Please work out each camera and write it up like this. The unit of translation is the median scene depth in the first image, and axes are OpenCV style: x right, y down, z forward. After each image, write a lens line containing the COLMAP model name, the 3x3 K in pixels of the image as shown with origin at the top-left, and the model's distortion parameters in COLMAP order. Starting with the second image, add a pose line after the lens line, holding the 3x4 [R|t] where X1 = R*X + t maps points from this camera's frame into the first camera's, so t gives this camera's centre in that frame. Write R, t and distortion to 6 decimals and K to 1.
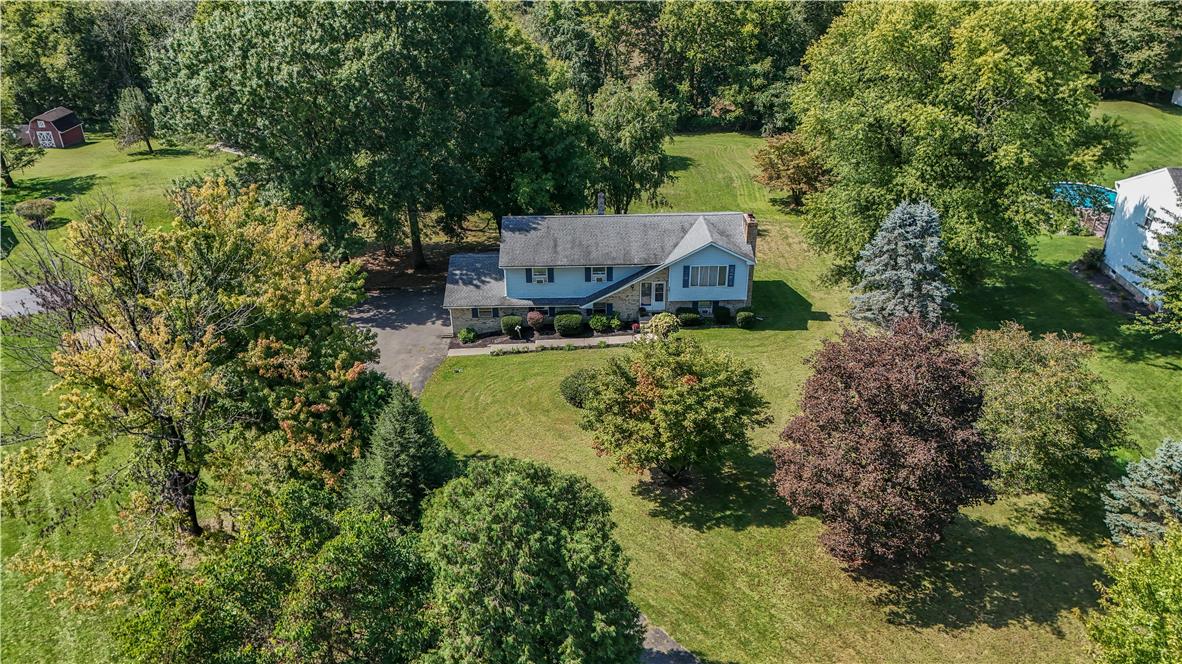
lens RADIAL K [[871.7, 0, 594.5], [0, 871.7, 336.7], [0, 0, 1]] dist [0.080257, -0.079961]
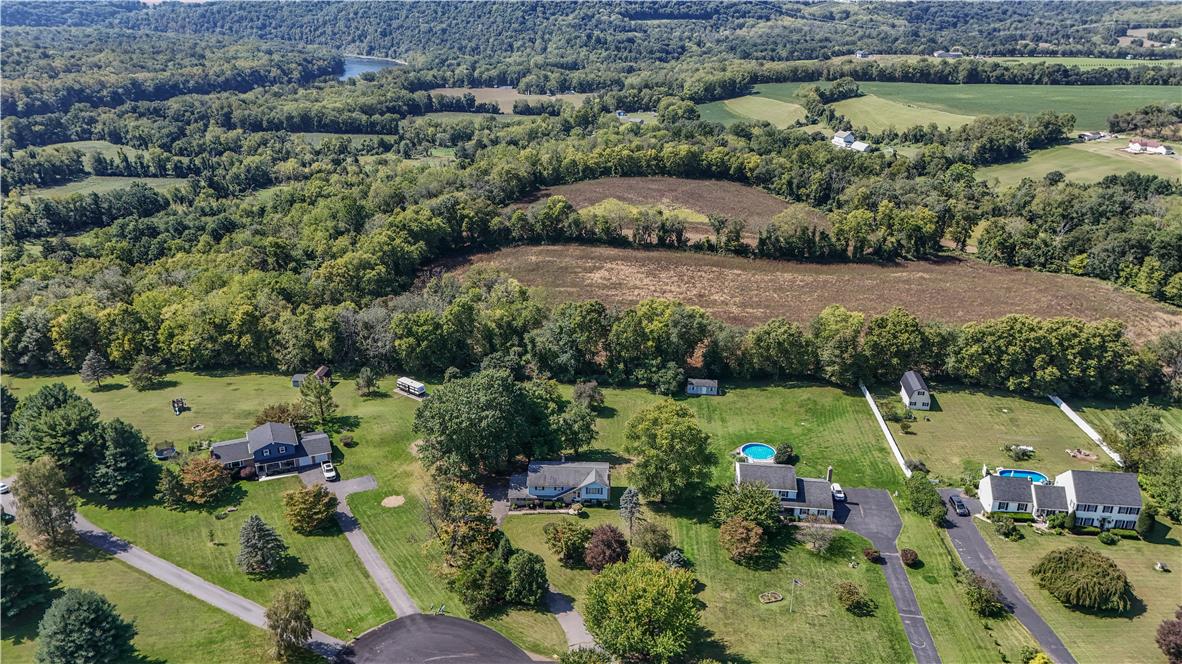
lens RADIAL K [[871.7, 0, 586.7], [0, 871.7, 340.0], [0, 0, 1]] dist [0.080257, -0.079961]
pose [[0.998400, 0.037288, -0.042517, 0.215150], [-0.040888, 0.995352, -0.087193, -0.329077], [0.039068, 0.088792, 0.995284, -2.107334]]
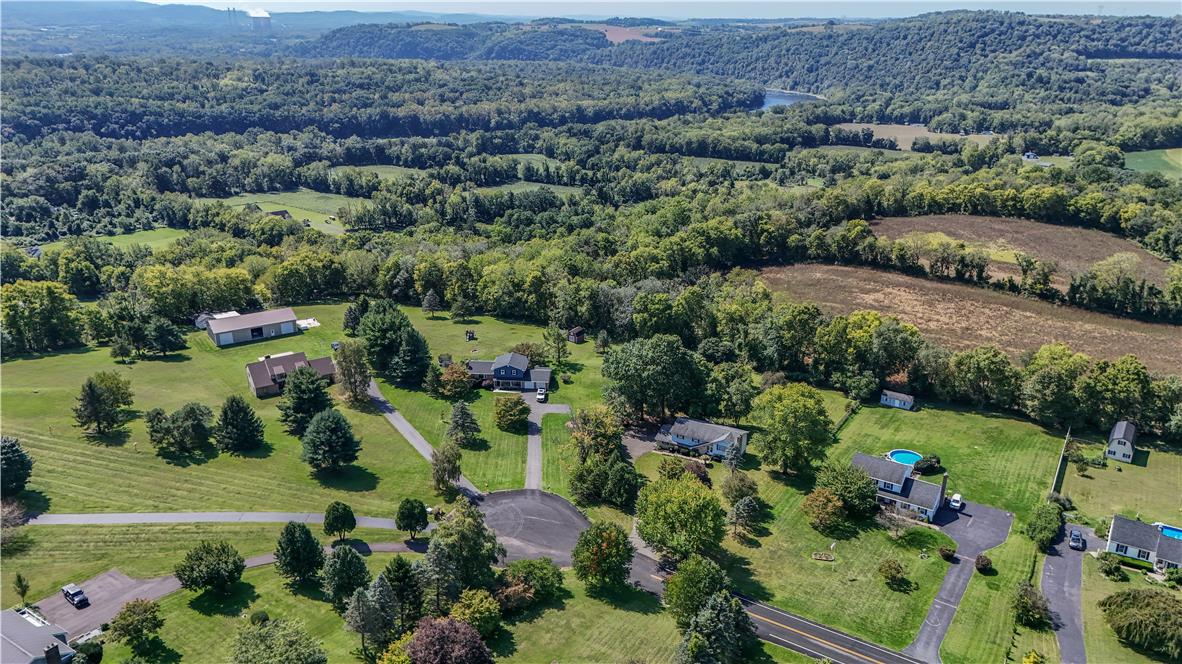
lens RADIAL K [[871.7, 0, 581.4], [0, 871.7, 335.8], [0, 0, 1]] dist [0.080257, -0.079961]
pose [[0.860937, 0.188257, -0.472596, 1.227006], [-0.246084, 0.967198, -0.063014, -0.146241], [0.445231, 0.170549, 0.879023, -2.467455]]
